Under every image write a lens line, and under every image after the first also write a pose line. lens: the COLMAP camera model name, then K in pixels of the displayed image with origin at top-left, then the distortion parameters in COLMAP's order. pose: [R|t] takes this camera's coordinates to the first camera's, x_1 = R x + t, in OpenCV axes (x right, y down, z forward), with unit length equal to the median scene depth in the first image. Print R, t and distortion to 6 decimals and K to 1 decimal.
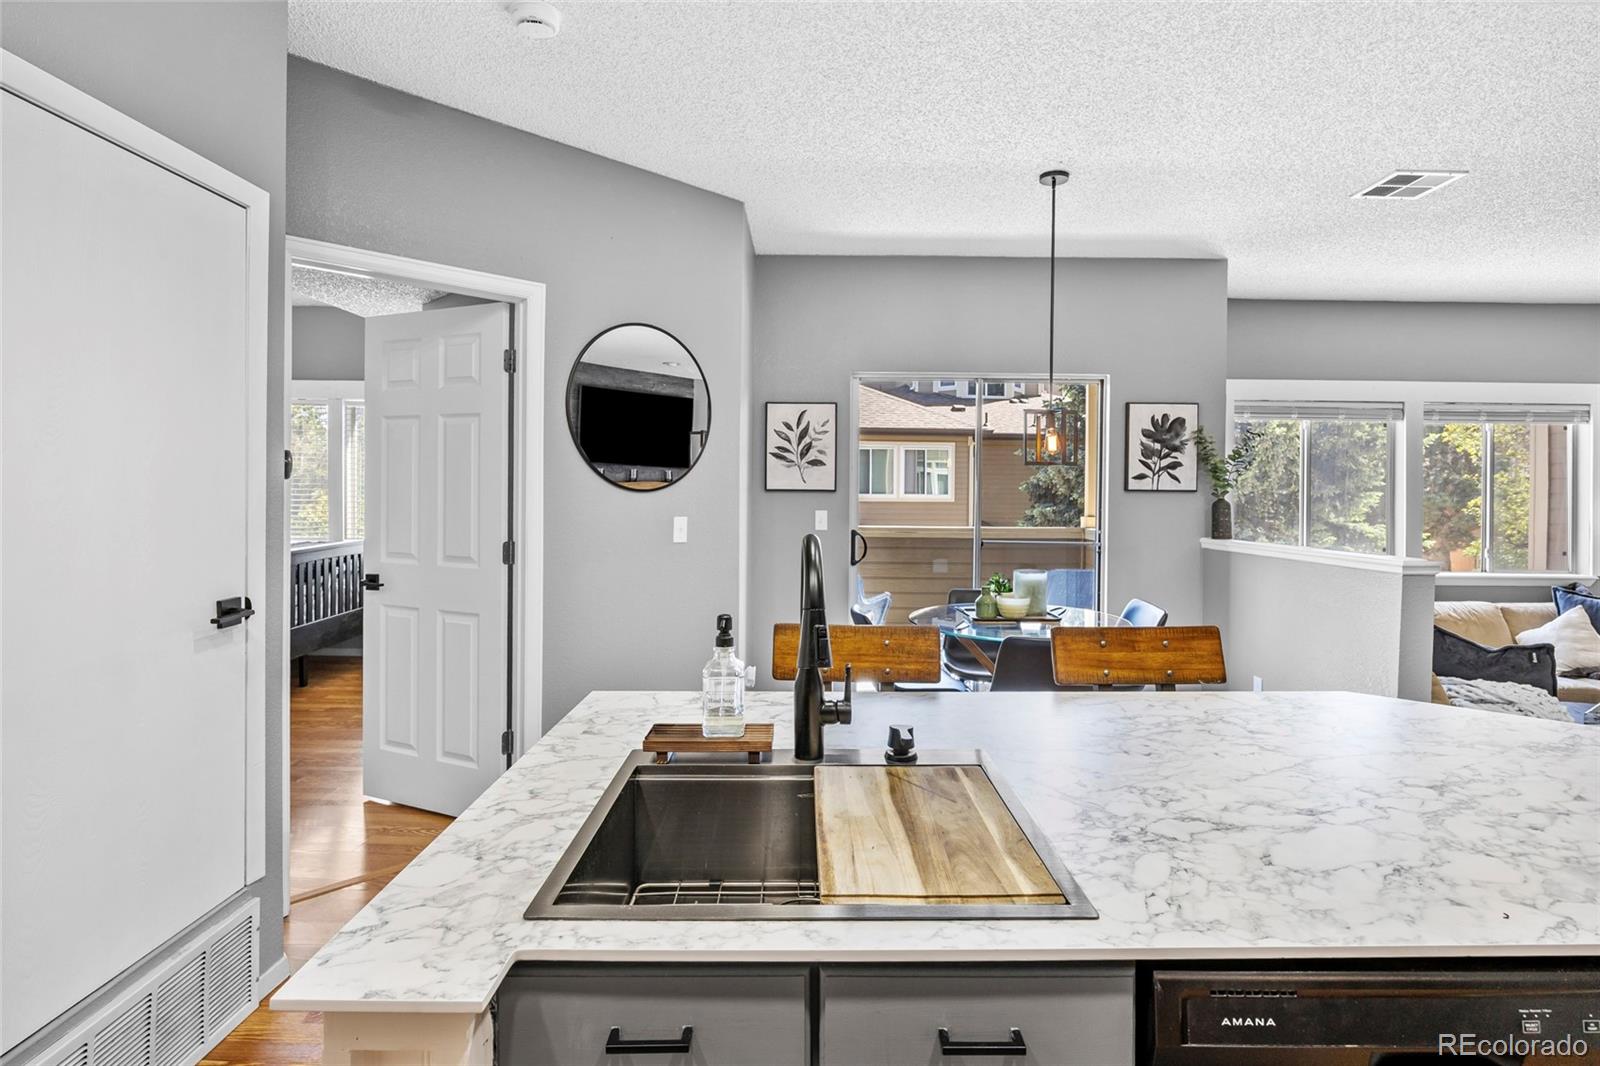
lens RADIAL K [[780.8, 0, 802.0], [0, 780.8, 492.6], [0, 0, 1]] dist [-0.011002, 0.000887]
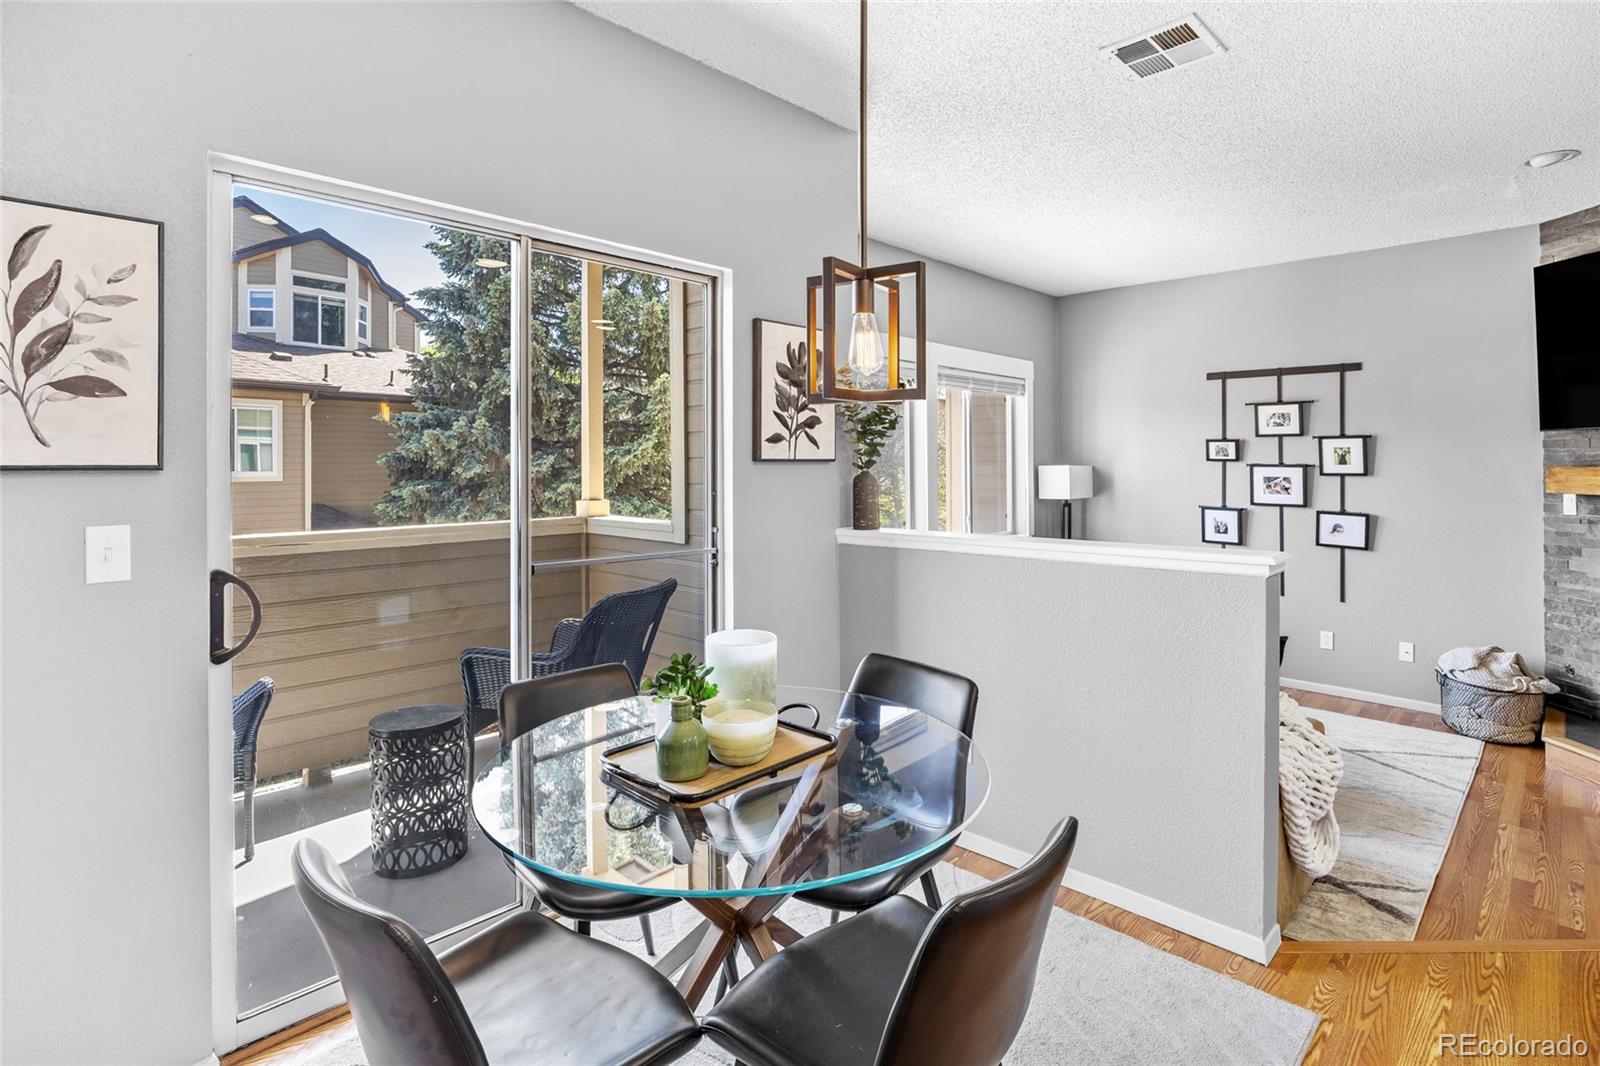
lens RADIAL K [[794.7, 0, 800.7], [0, 794.7, 460.2], [0, 0, 1]] dist [-0.013906, 0.000123]
pose [[0.692725, -0.008043, 0.721157, -0.013791], [0.012967, 0.999915, -0.001304, -0.001857], [-0.721085, 0.010254, 0.692770, 0.540051]]
